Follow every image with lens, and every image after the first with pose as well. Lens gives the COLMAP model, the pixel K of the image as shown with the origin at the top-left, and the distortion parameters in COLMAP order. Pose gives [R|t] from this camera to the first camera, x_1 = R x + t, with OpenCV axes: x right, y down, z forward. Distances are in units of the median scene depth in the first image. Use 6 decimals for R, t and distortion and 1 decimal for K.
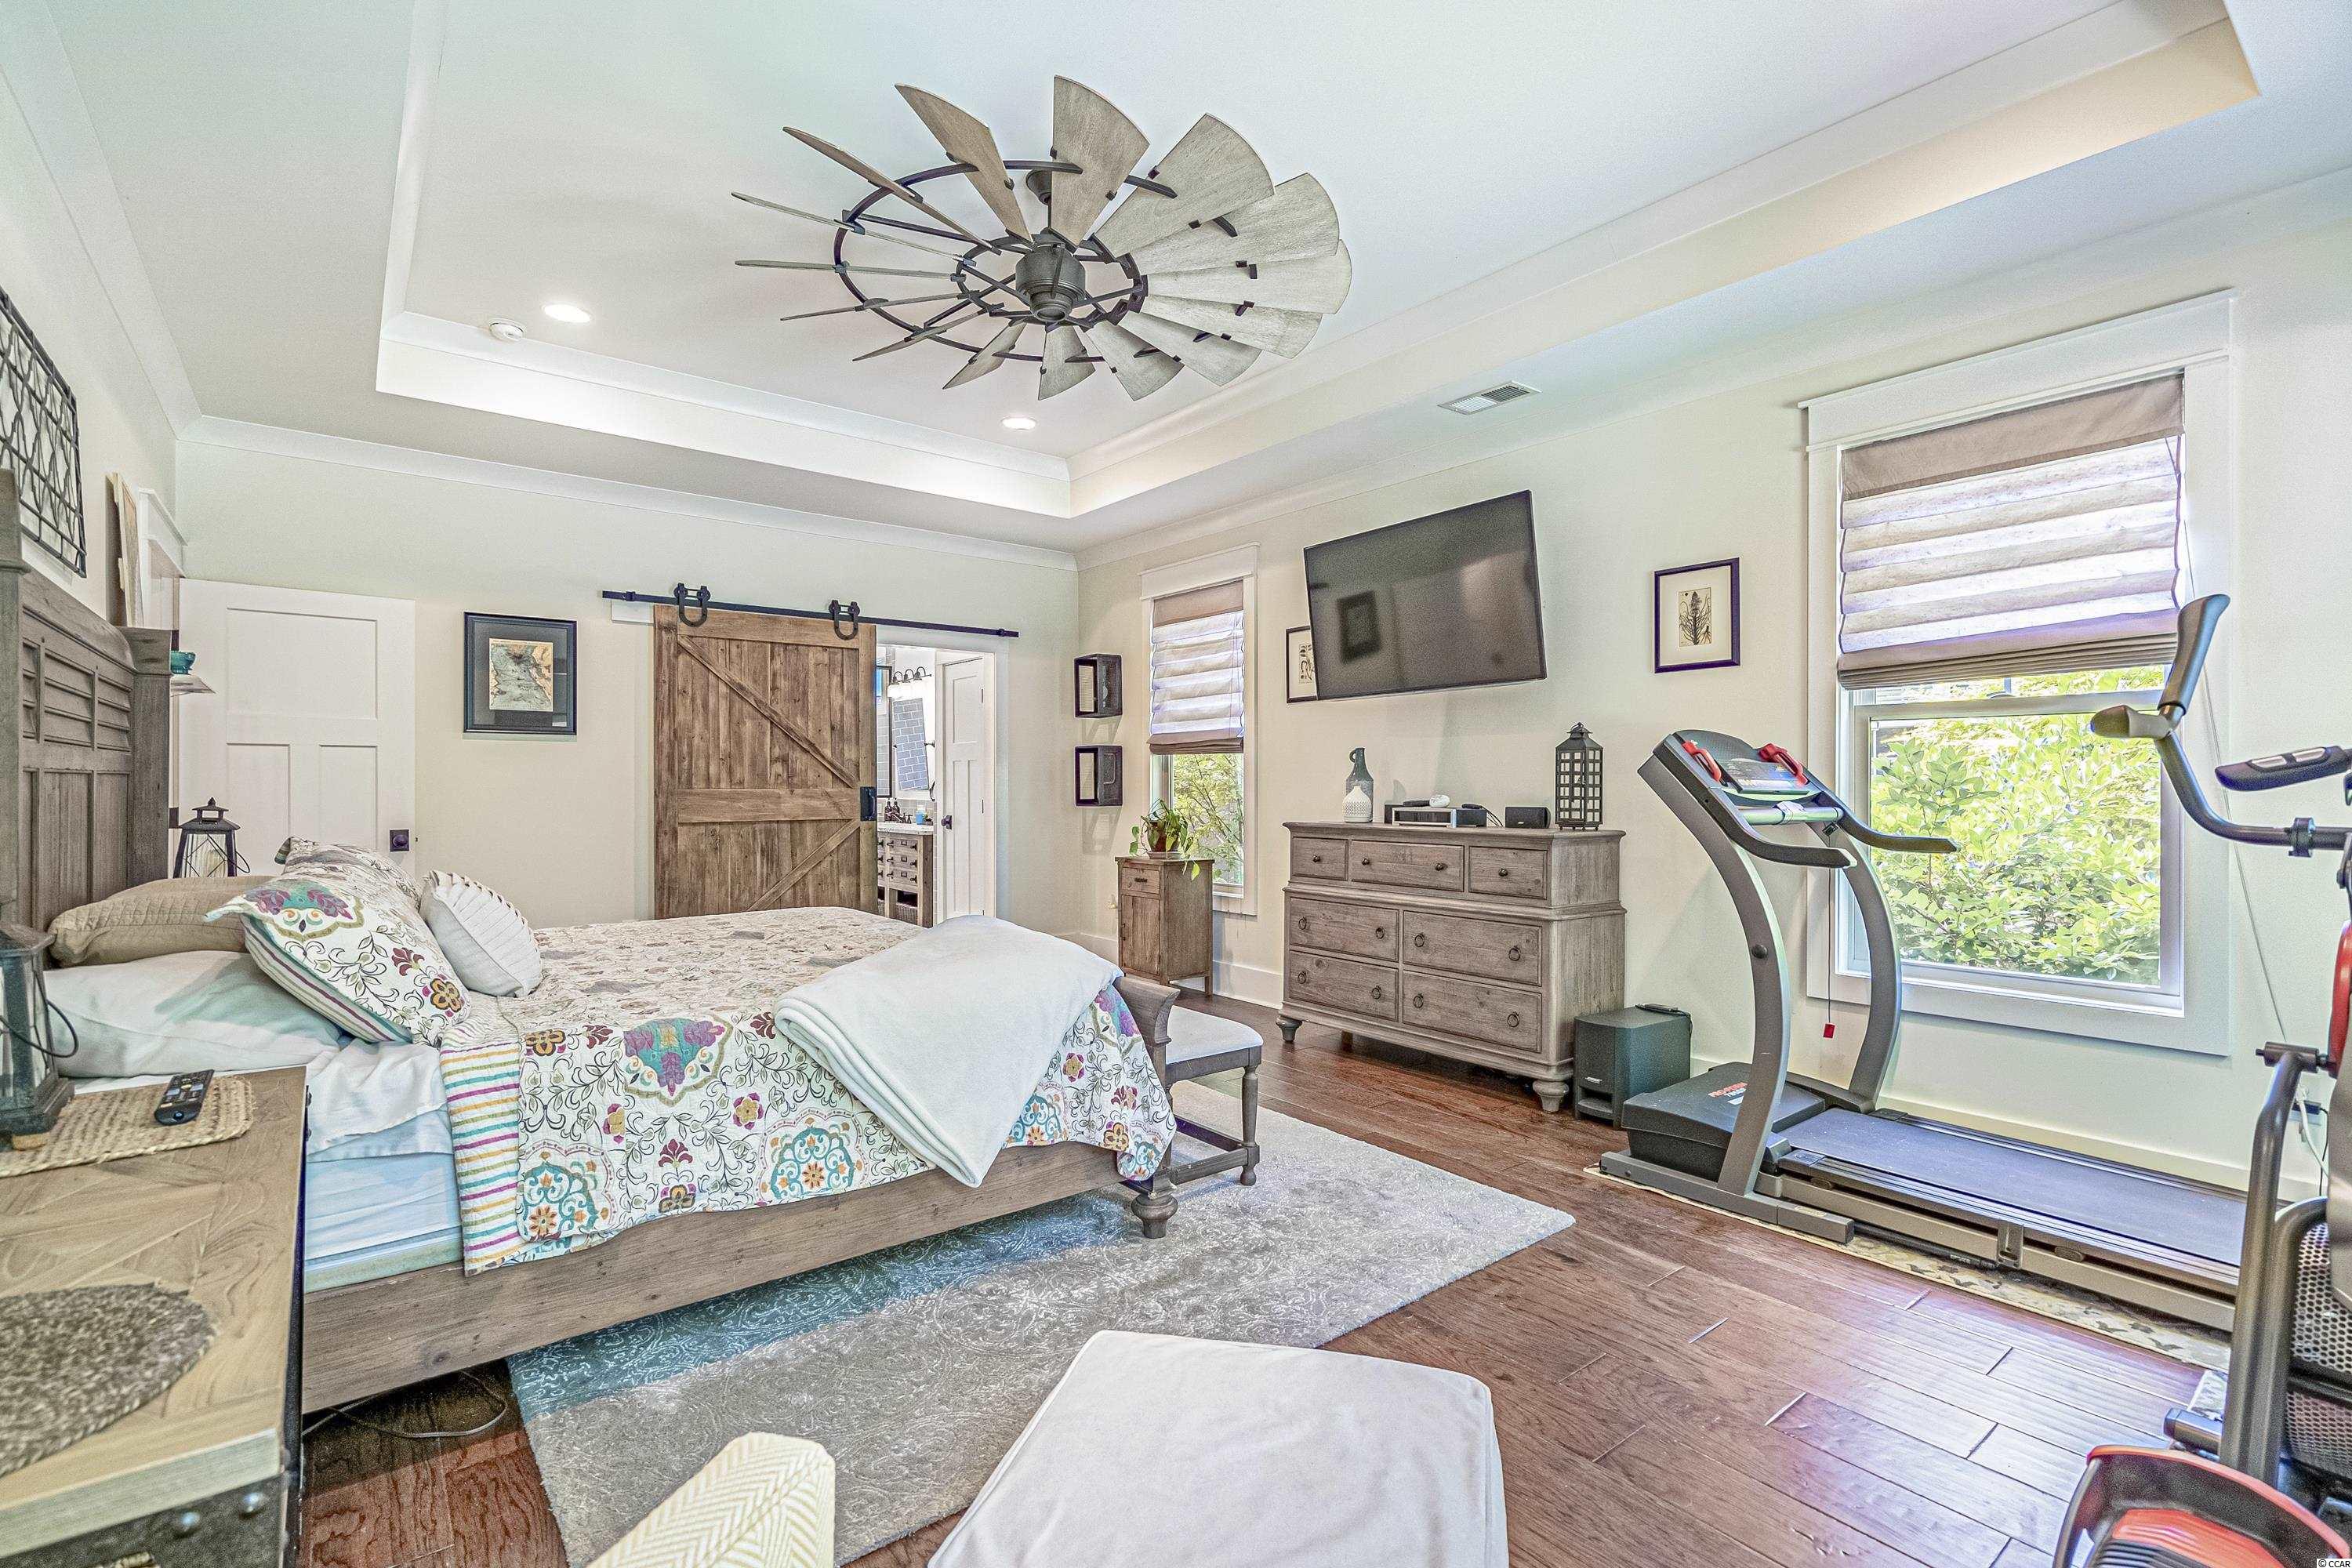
lens RADIAL K [[1079.9, 0, 1178.8], [0, 1079.9, 779.7], [0, 0, 1]] dist [-0.002507, 0.000855]
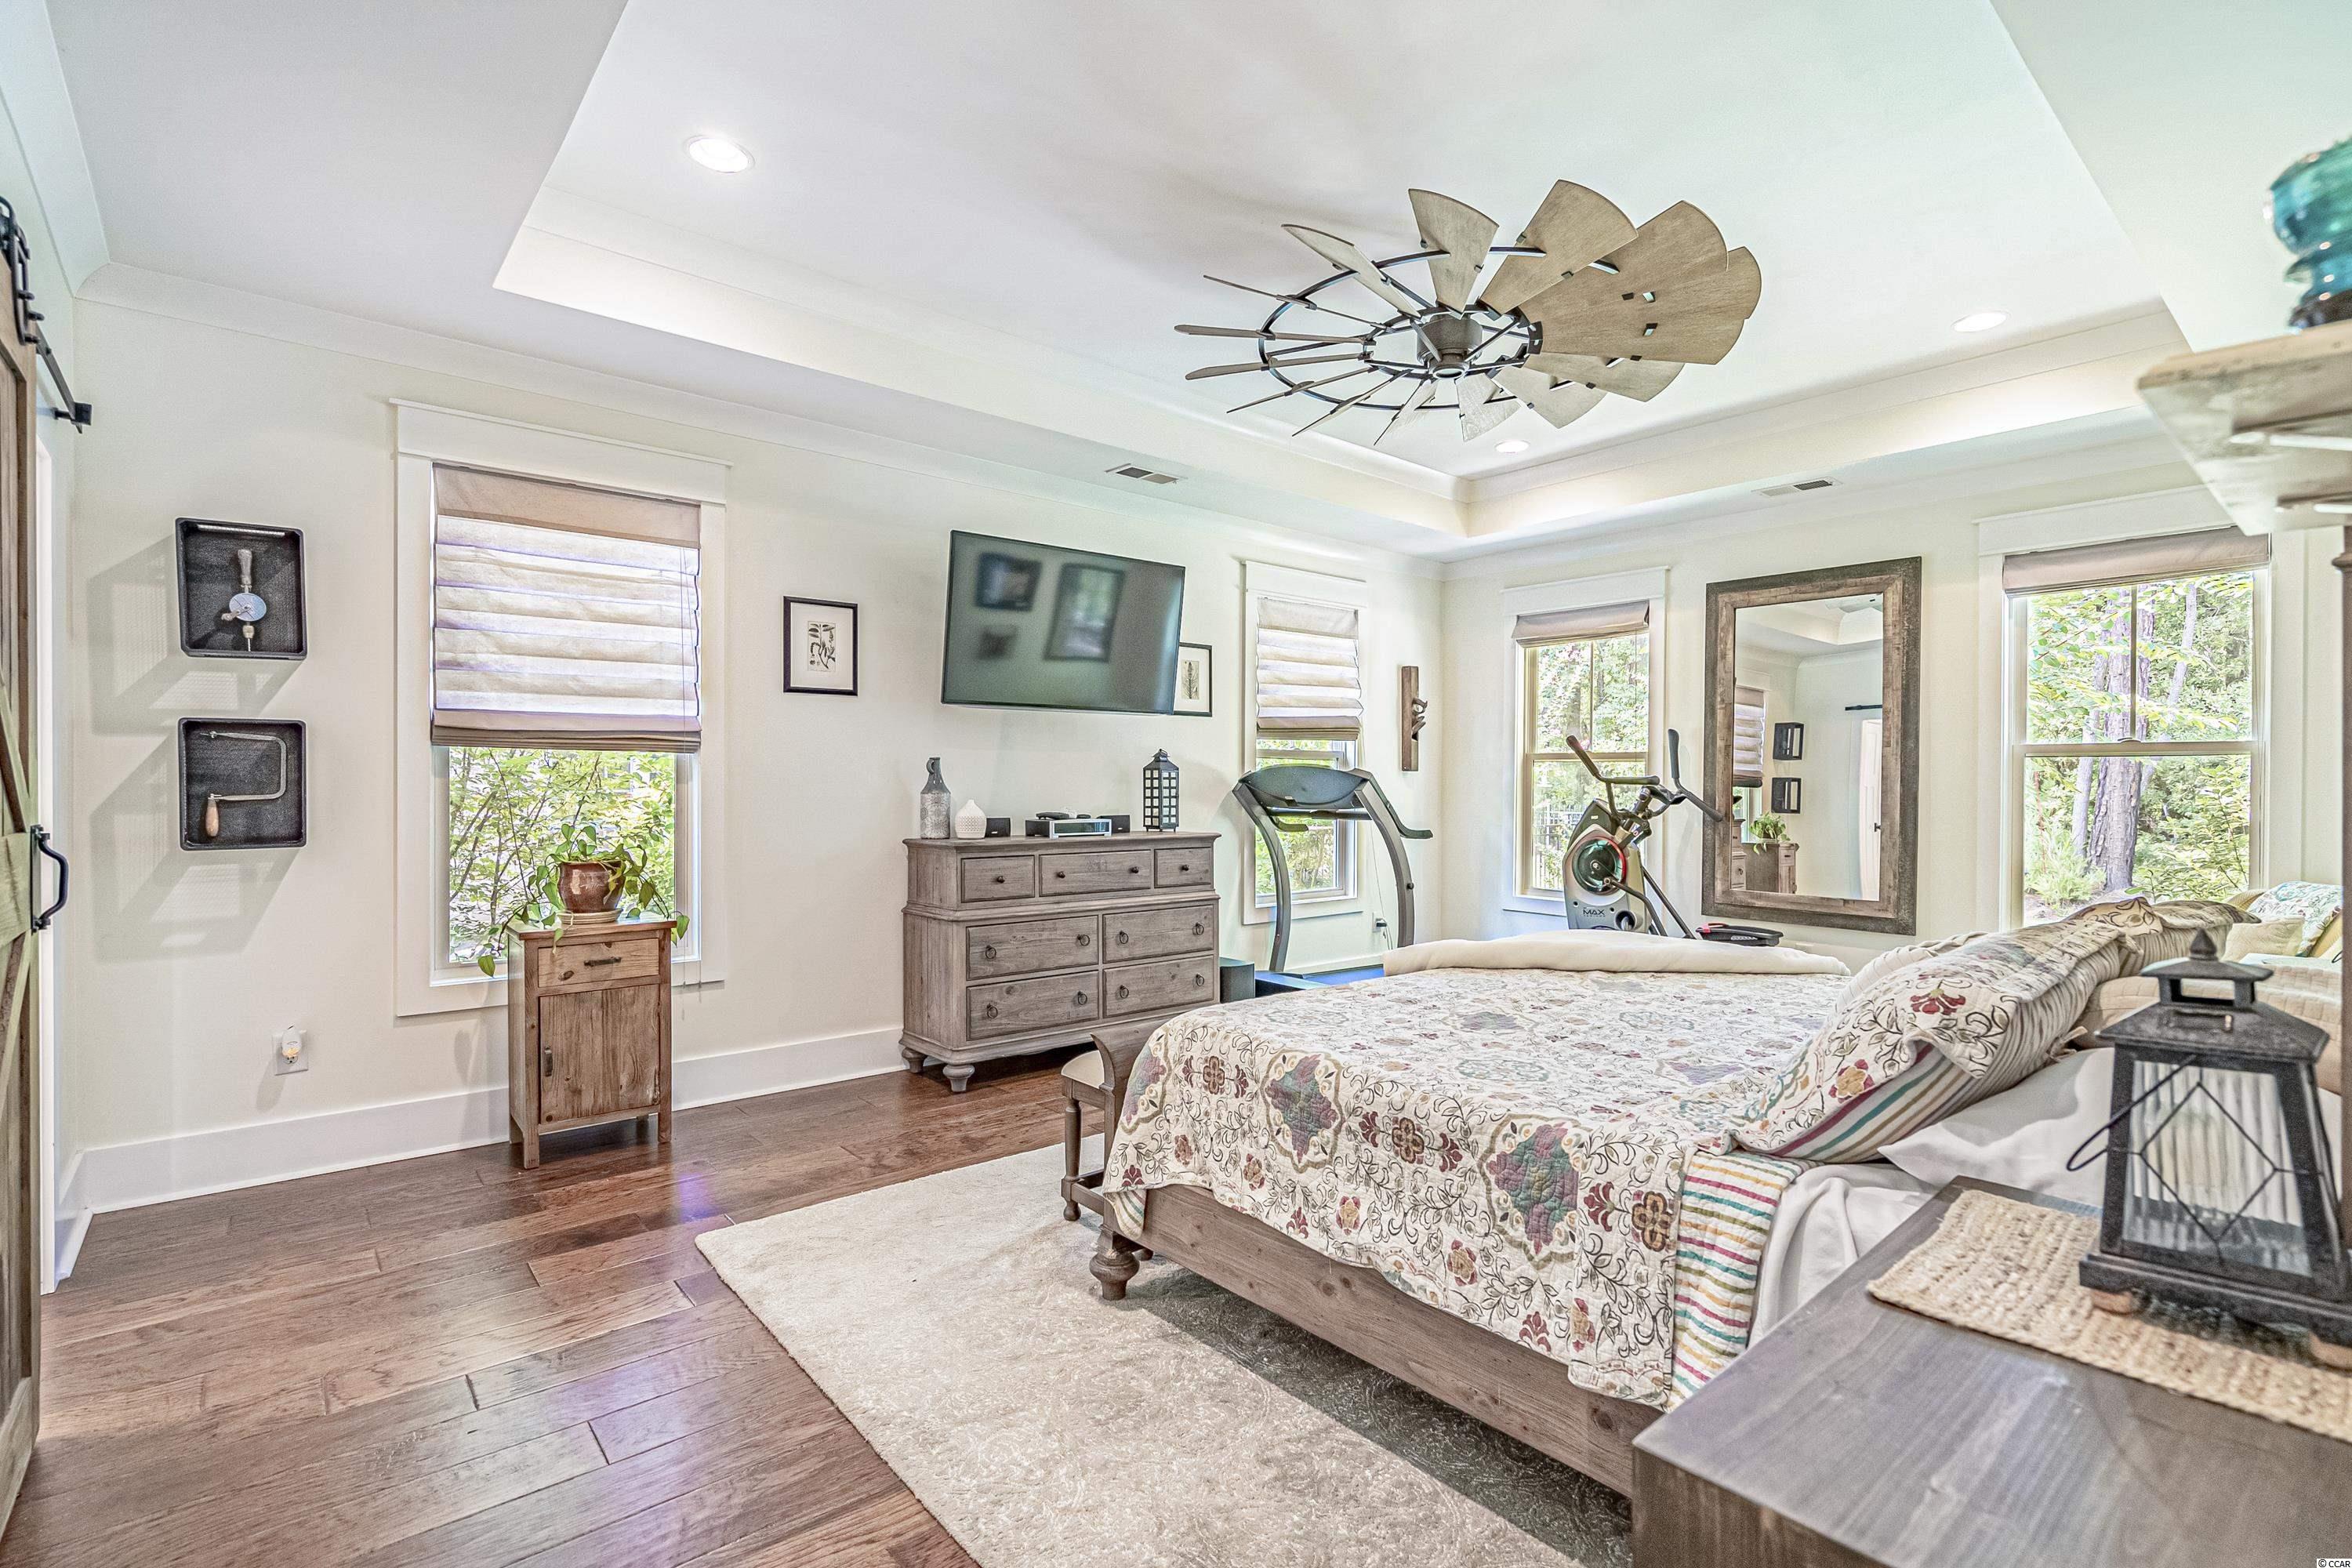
lens RADIAL K [[1079.9, 0, 1178.6], [0, 1079.9, 797.1], [0, 0, 1]] dist [-0.002507, 0.000855]
pose [[-0.036899, -0.006949, 0.999295, -0.855300], [-0.004032, 0.999969, 0.006805, -0.003446], [-0.999311, -0.003778, -0.036926, 0.947653]]
